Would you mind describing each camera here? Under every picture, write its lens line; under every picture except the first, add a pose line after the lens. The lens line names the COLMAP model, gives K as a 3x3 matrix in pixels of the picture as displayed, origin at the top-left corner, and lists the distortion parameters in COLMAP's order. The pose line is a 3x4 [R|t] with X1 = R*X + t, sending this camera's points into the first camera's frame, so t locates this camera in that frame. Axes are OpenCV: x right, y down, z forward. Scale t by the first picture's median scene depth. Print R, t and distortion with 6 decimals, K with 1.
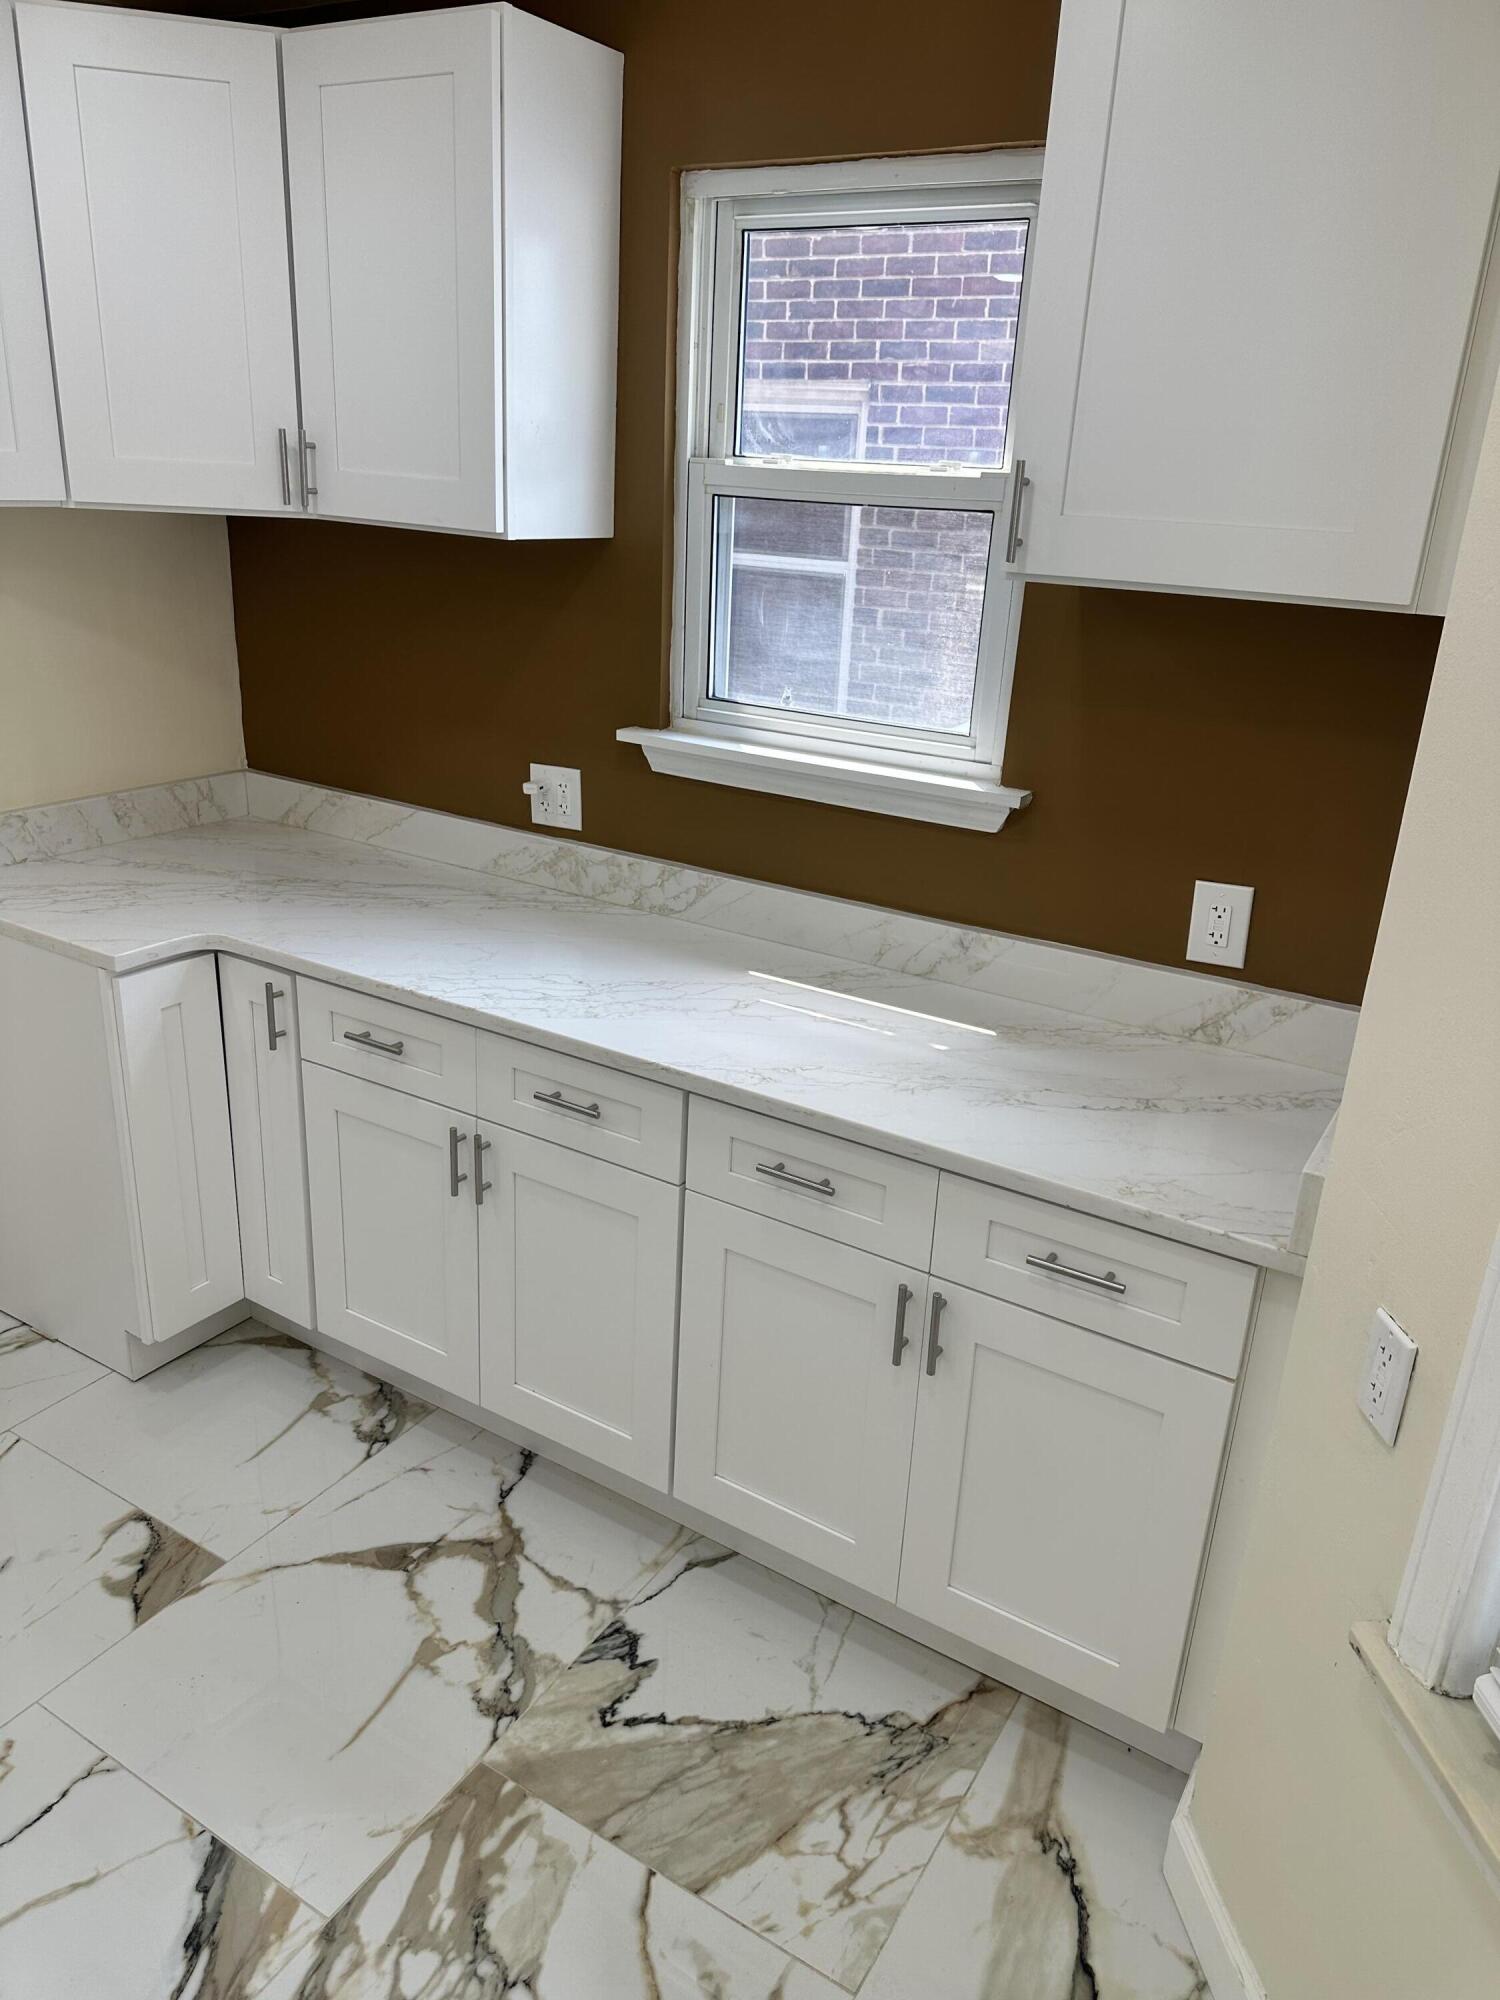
lens RADIAL K [[1422.0, 0, 774.5], [0, 1422.0, 1005.1], [0, 0, 1]] dist [0.050824, -0.055699]
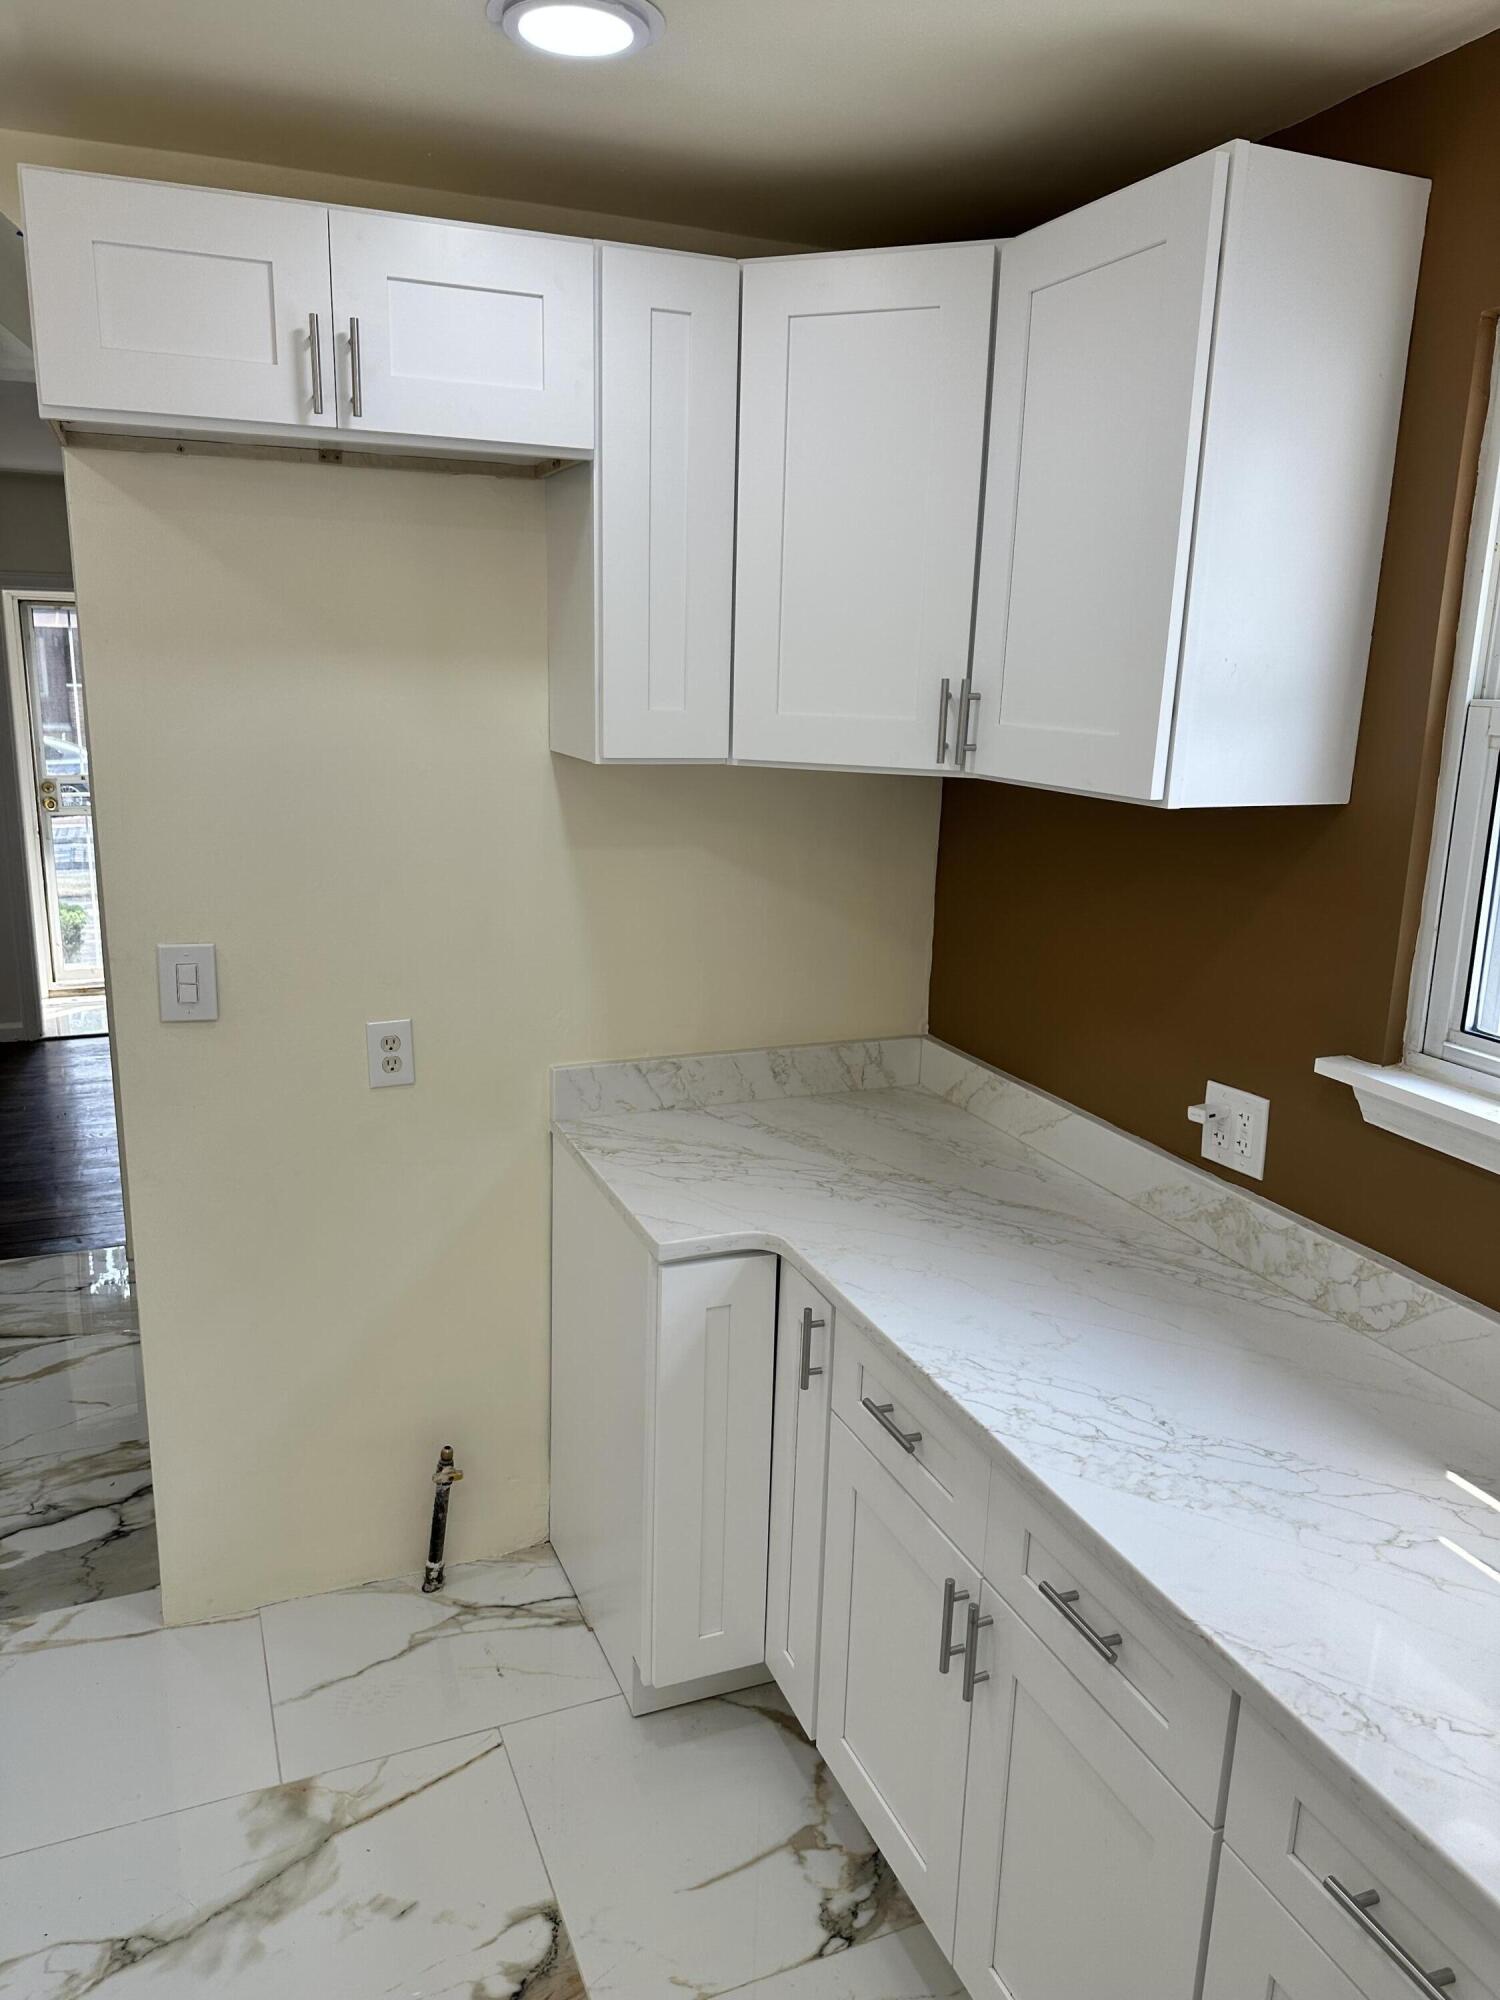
lens RADIAL K [[1399.7, 0, 744.1], [0, 1399.7, 979.0], [0, 0, 1]] dist [0.075357, -0.108820]
pose [[0.804165, 0.099160, -0.586076, 0.070573], [-0.198796, 0.974076, -0.107965, -0.096562], [0.560177, 0.203332, 0.803031, 0.253510]]
